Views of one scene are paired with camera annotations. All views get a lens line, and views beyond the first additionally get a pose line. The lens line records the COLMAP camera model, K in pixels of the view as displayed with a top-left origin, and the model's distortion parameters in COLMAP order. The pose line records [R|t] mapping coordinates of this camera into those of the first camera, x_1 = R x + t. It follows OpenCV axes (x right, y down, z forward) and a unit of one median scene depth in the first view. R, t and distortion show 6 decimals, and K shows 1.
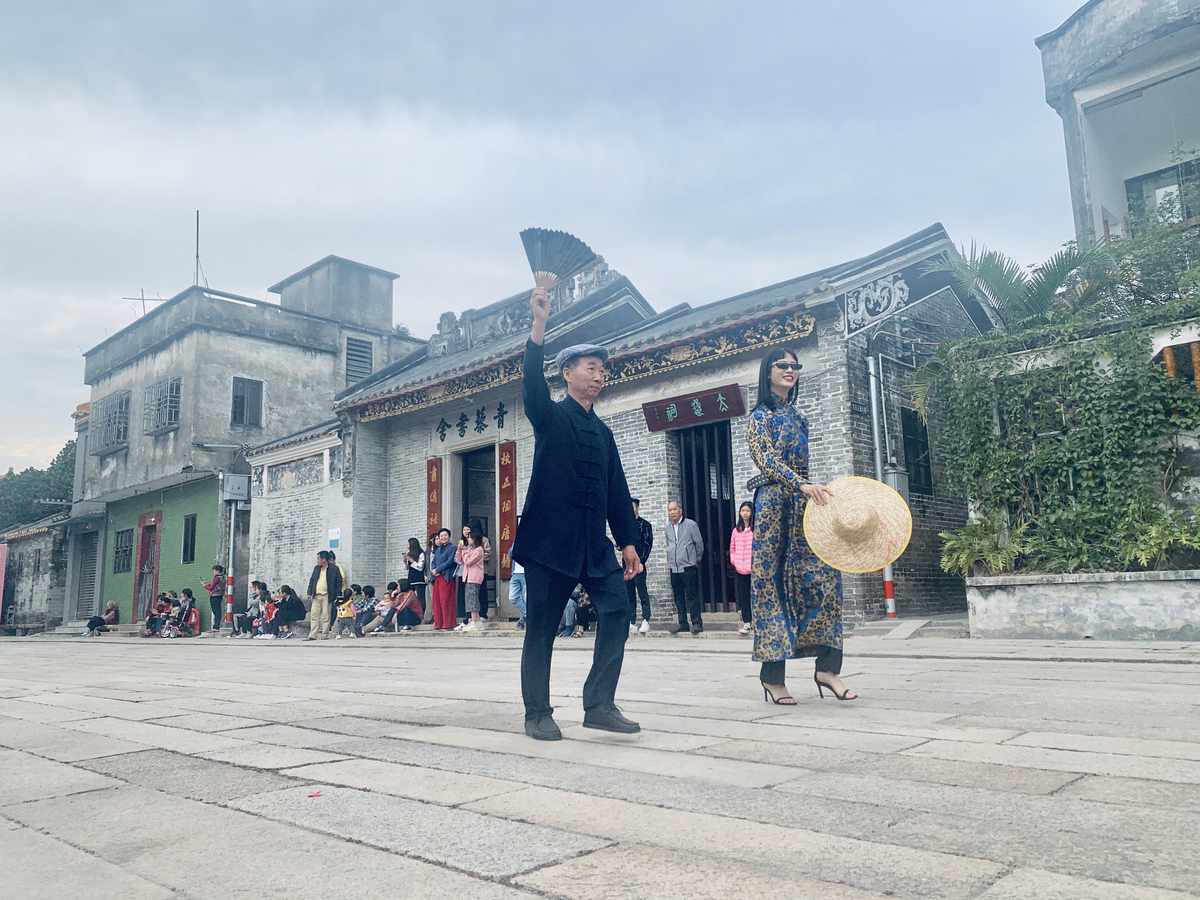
lens RADIAL K [[924.6, 0, 600.0], [0, 924.6, 450.0], [0, 0, 1]] dist [0.076024, -0.092056]
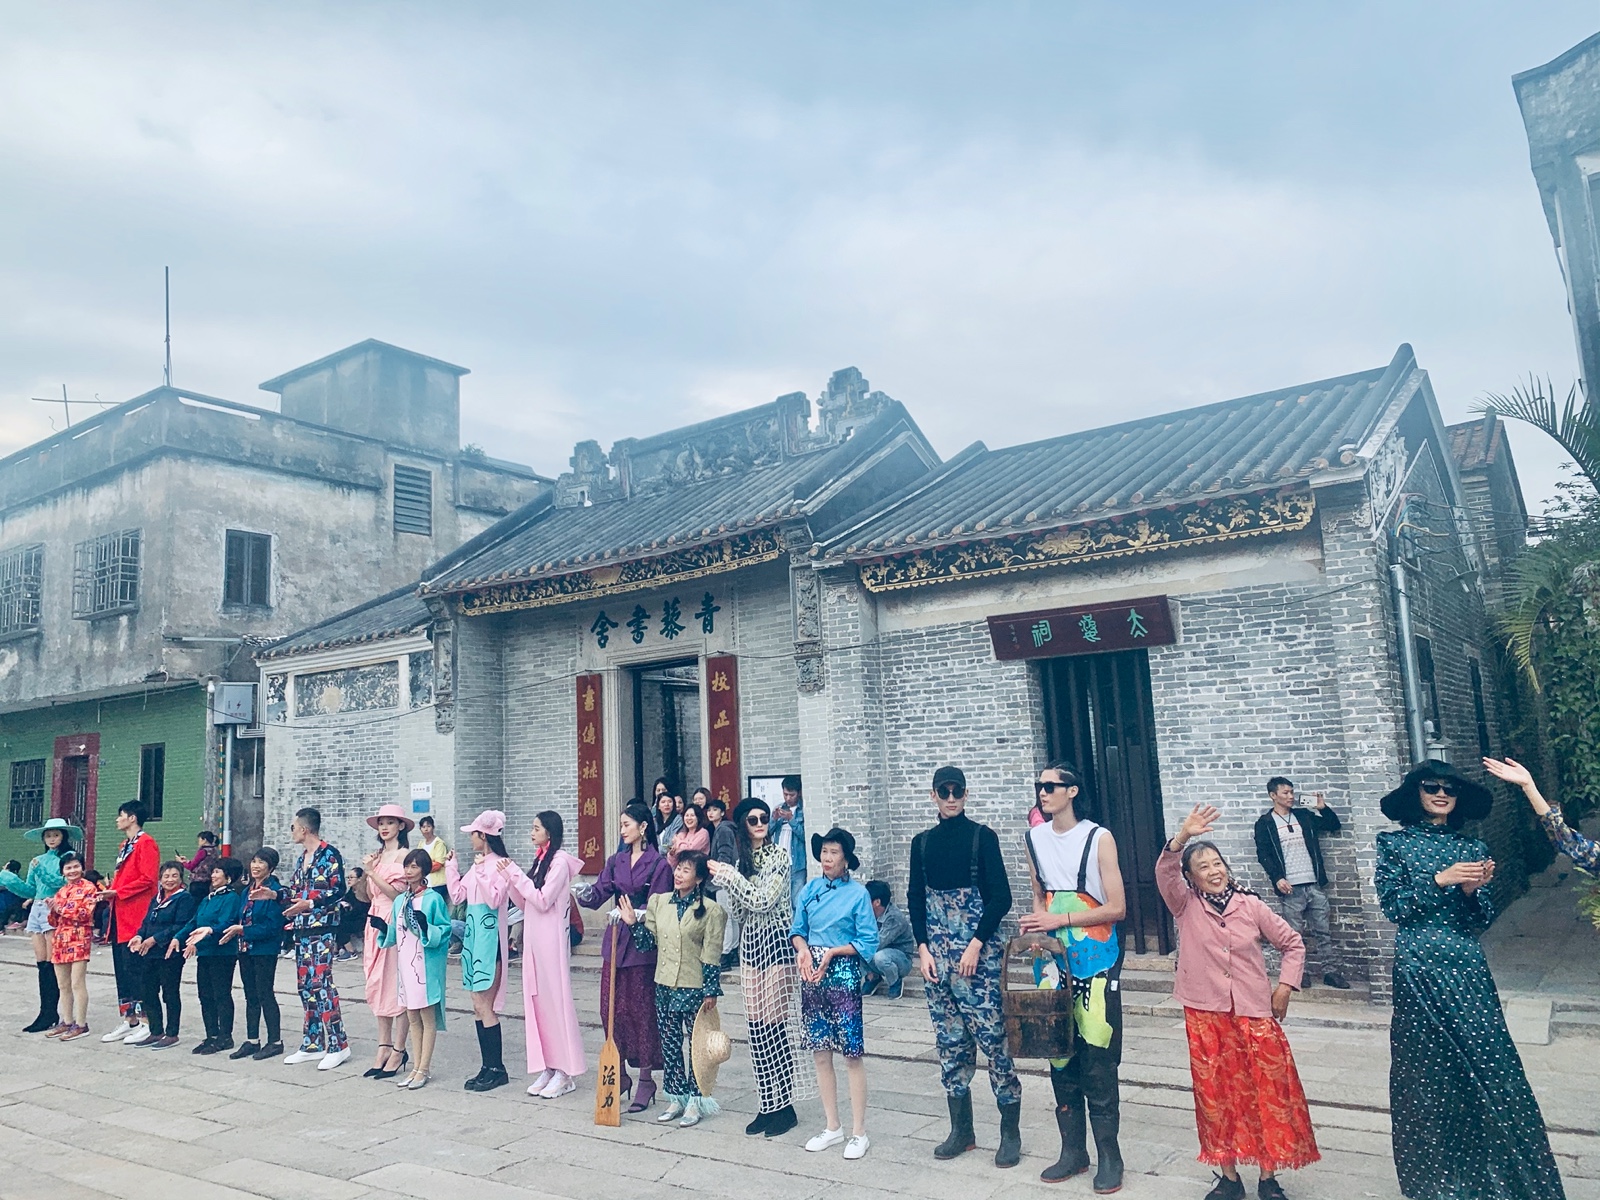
lens RADIAL K [[1231.4, 0, 800.0], [0, 1231.4, 600.0], [0, 0, 1]] dist [0.031278, -0.005680]
pose [[0.991043, 0.001971, 0.133531, -0.143586], [-0.003903, 0.999891, 0.014210, -0.053669], [-0.133489, -0.014604, 0.990943, 0.130534]]
